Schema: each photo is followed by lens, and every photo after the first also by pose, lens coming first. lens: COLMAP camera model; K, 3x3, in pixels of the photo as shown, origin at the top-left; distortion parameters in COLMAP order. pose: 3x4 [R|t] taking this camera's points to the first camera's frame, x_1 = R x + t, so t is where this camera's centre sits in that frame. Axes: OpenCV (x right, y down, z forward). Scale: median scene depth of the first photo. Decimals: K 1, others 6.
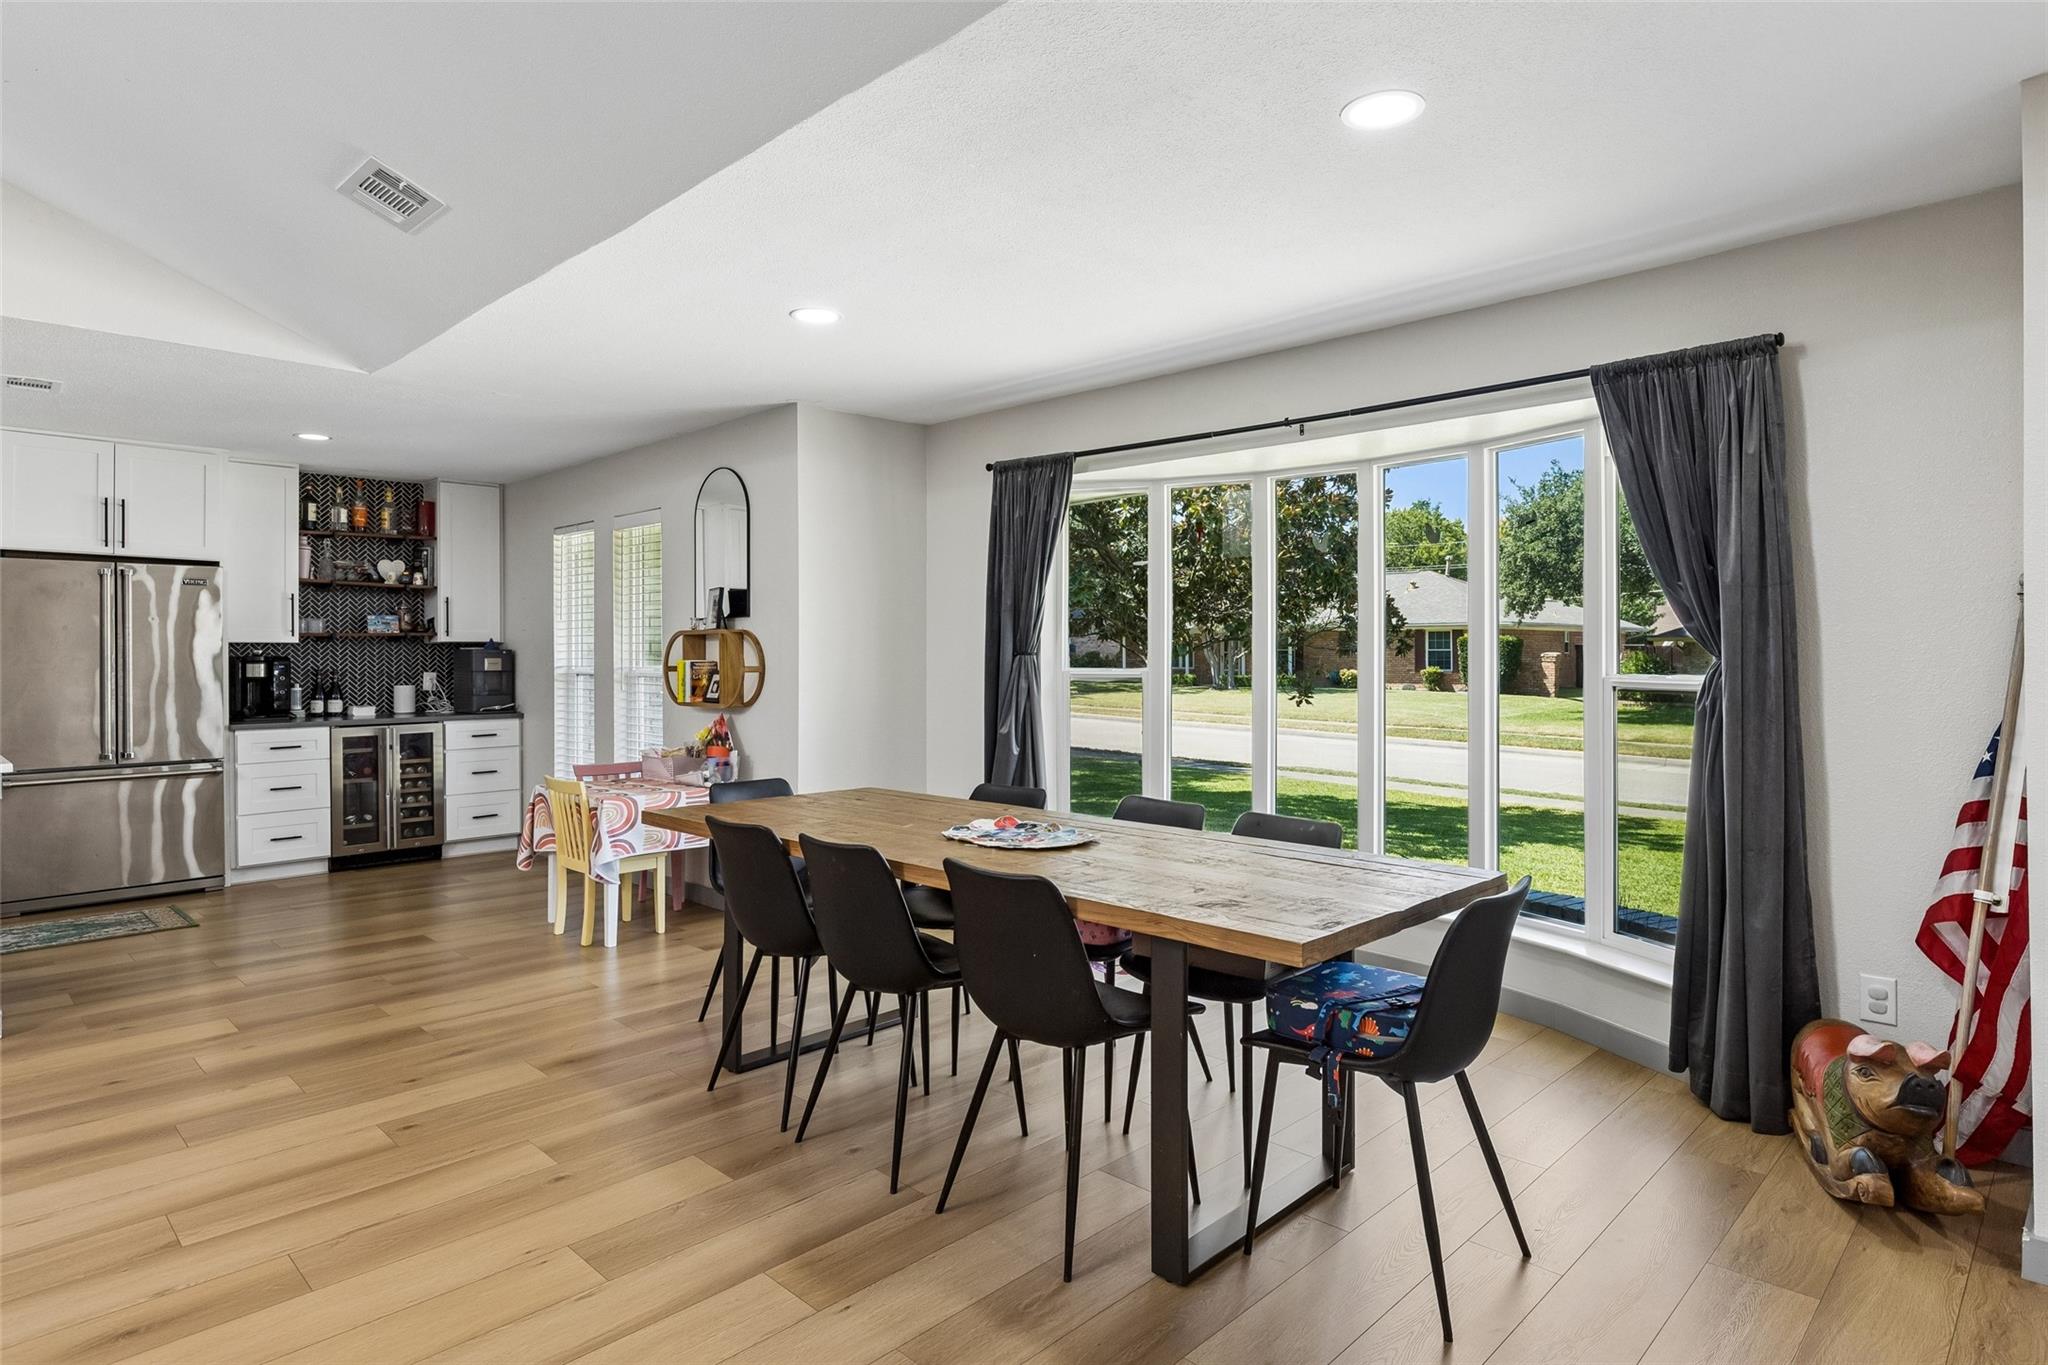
lens RADIAL K [[1136.8, 0, 1052.8], [0, 1136.8, 651.7], [0, 0, 1]] dist [-0.004213, 0.000018]
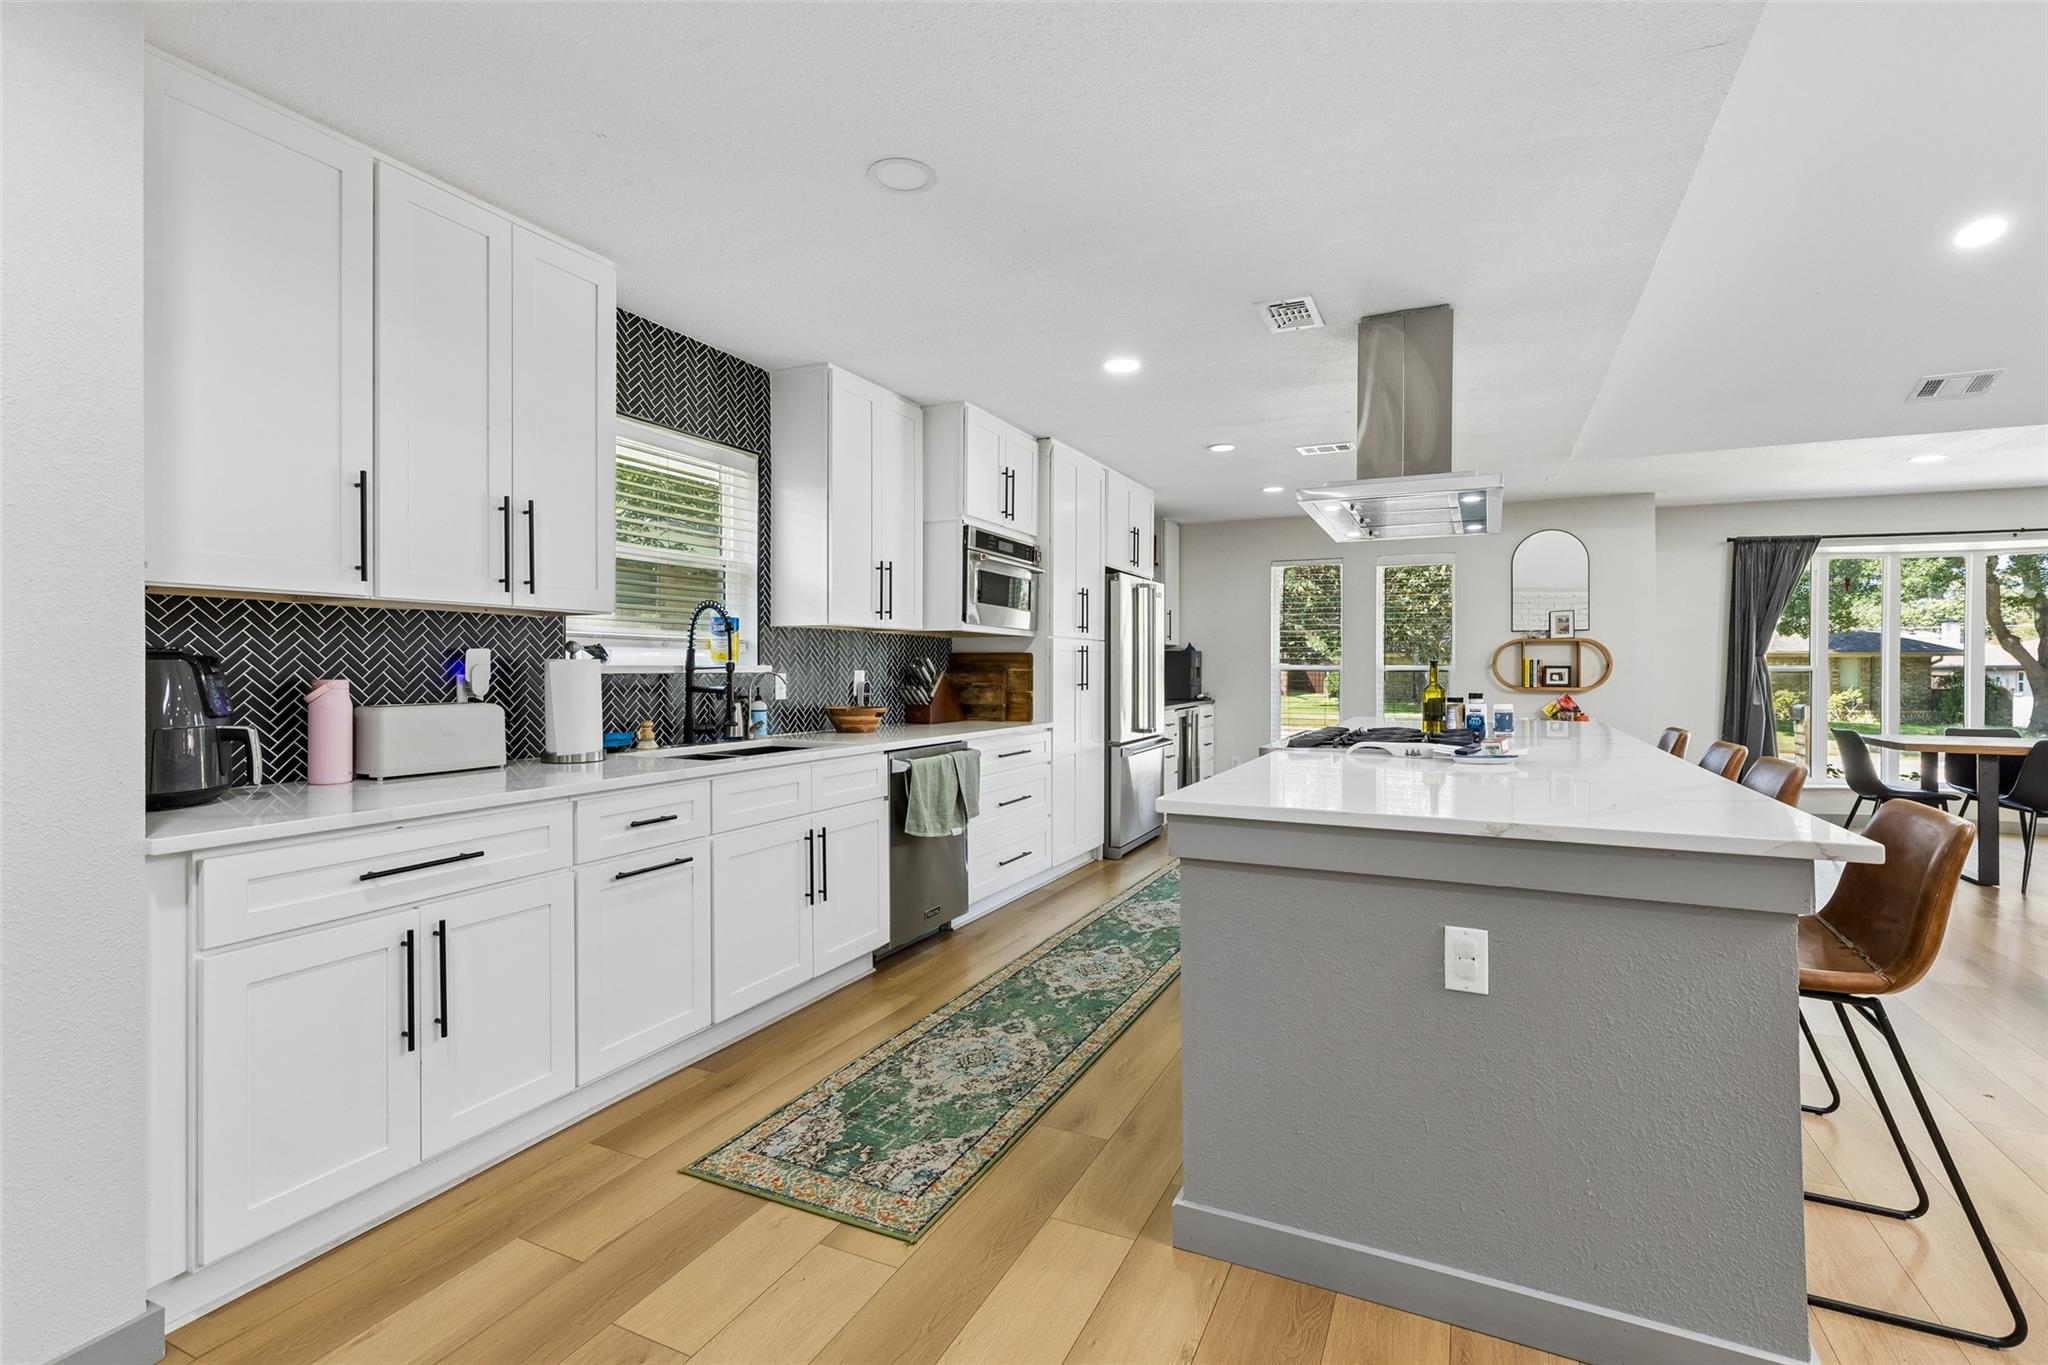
lens RADIAL K [[929.7, 0, 1029.3], [0, 929.7, 673.9], [0, 0, 1]] dist [0.009539, -0.001153]
pose [[0.950833, 0.002247, 0.309695, -1.071307], [-0.006210, 0.999911, 0.011811, 0.013728], [-0.309641, -0.013154, 0.950763, 0.041613]]
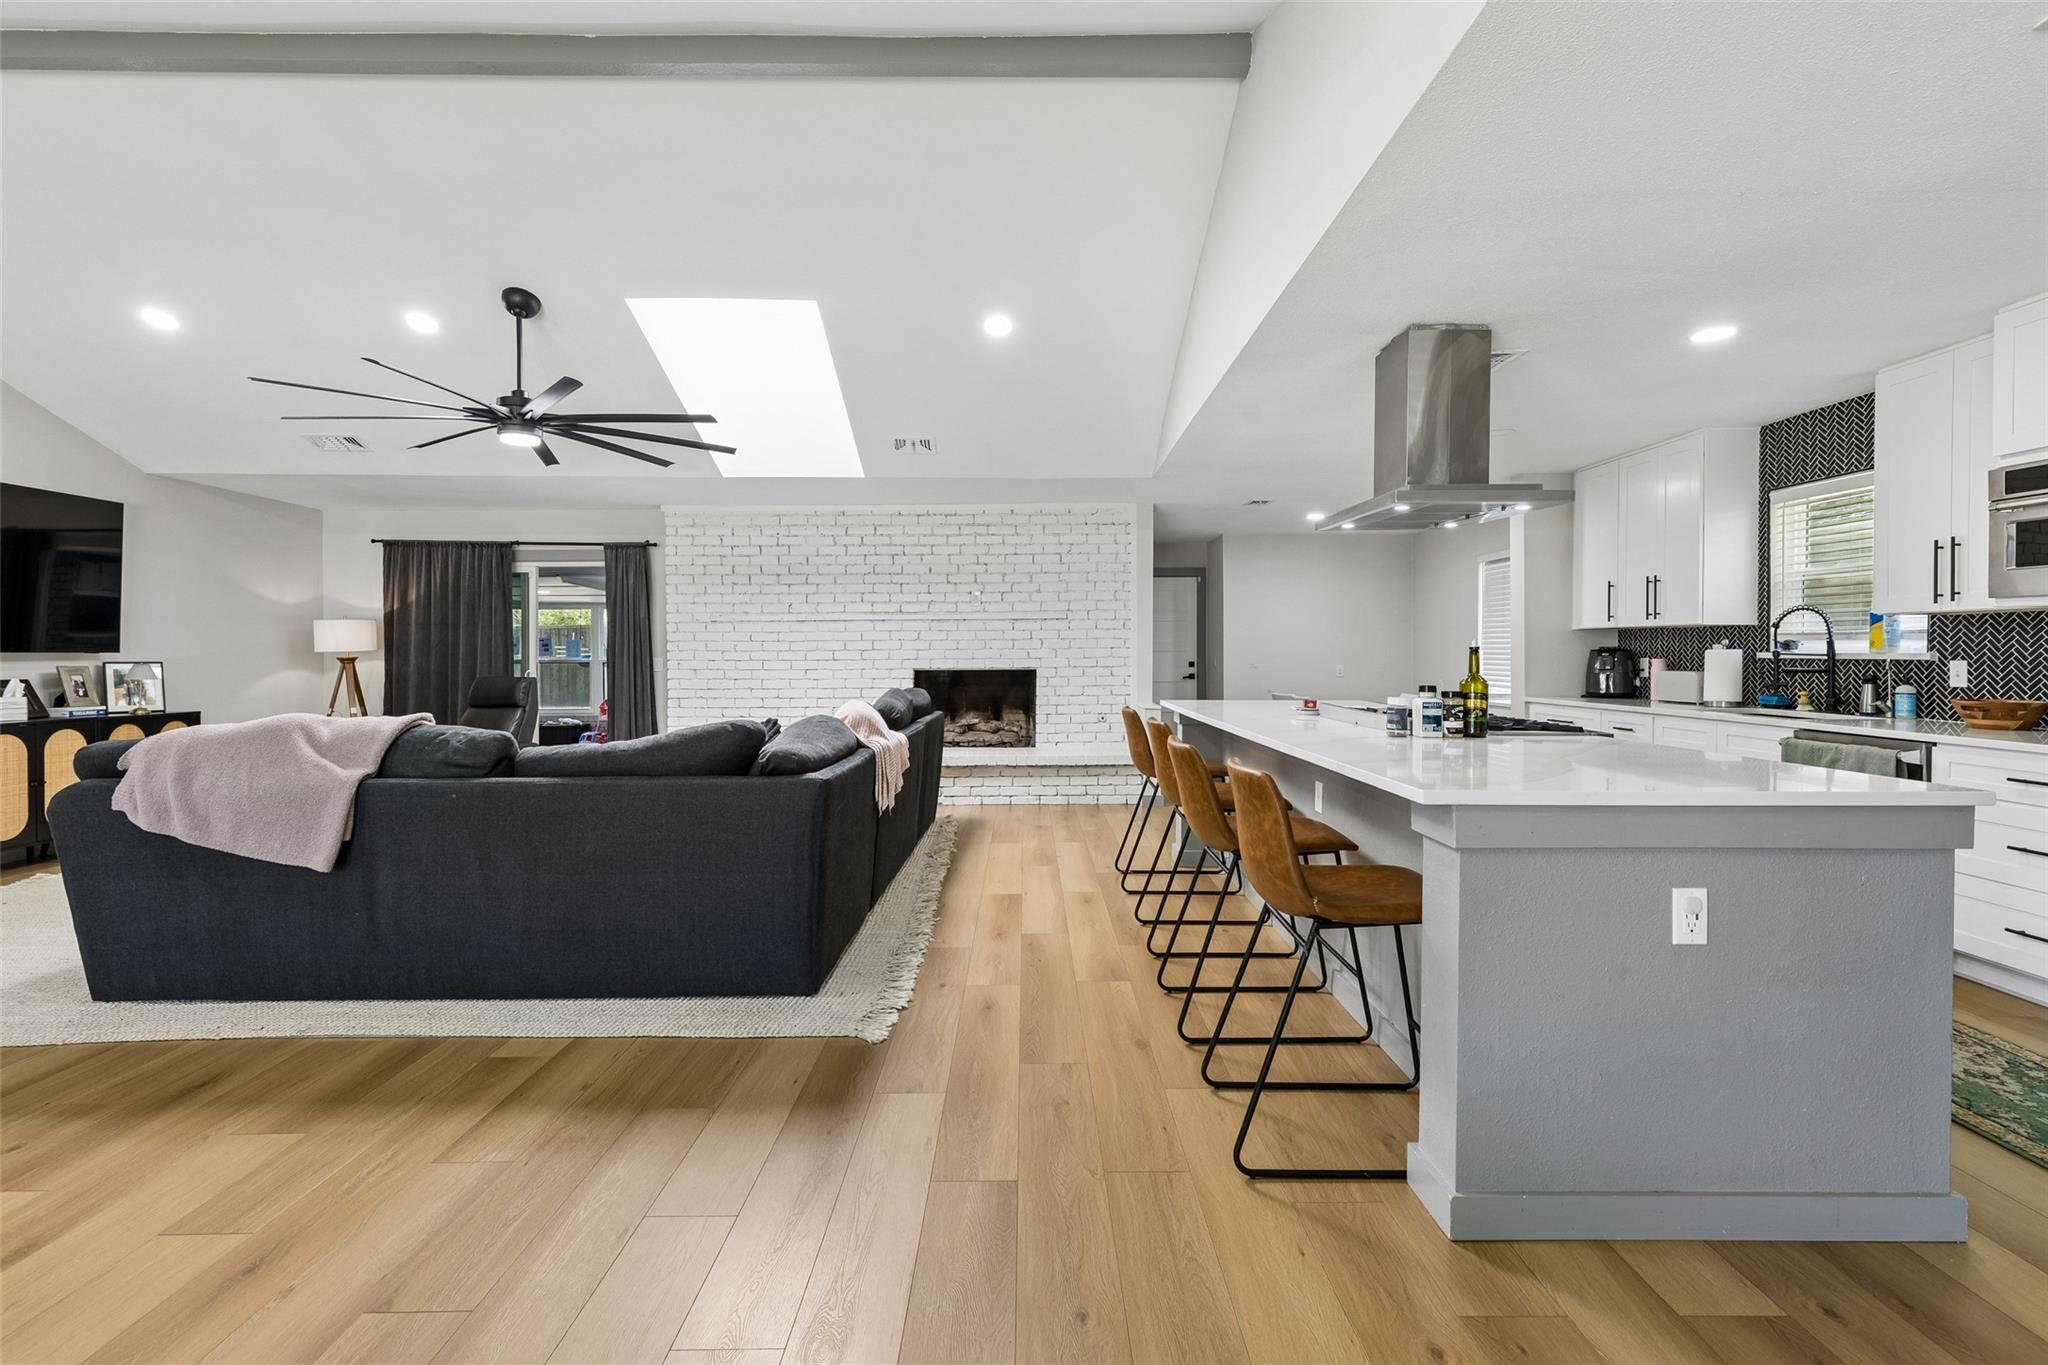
lens RADIAL K [[929.7, 0, 1035.6], [0, 929.7, 653.2], [0, 0, 1]] dist [0.009539, -0.001153]
pose [[-0.712855, 0.004489, -0.701297, -0.227338], [0.005907, 0.999982, 0.000397, 0.012921], [0.701287, -0.003860, -0.712869, 0.646349]]
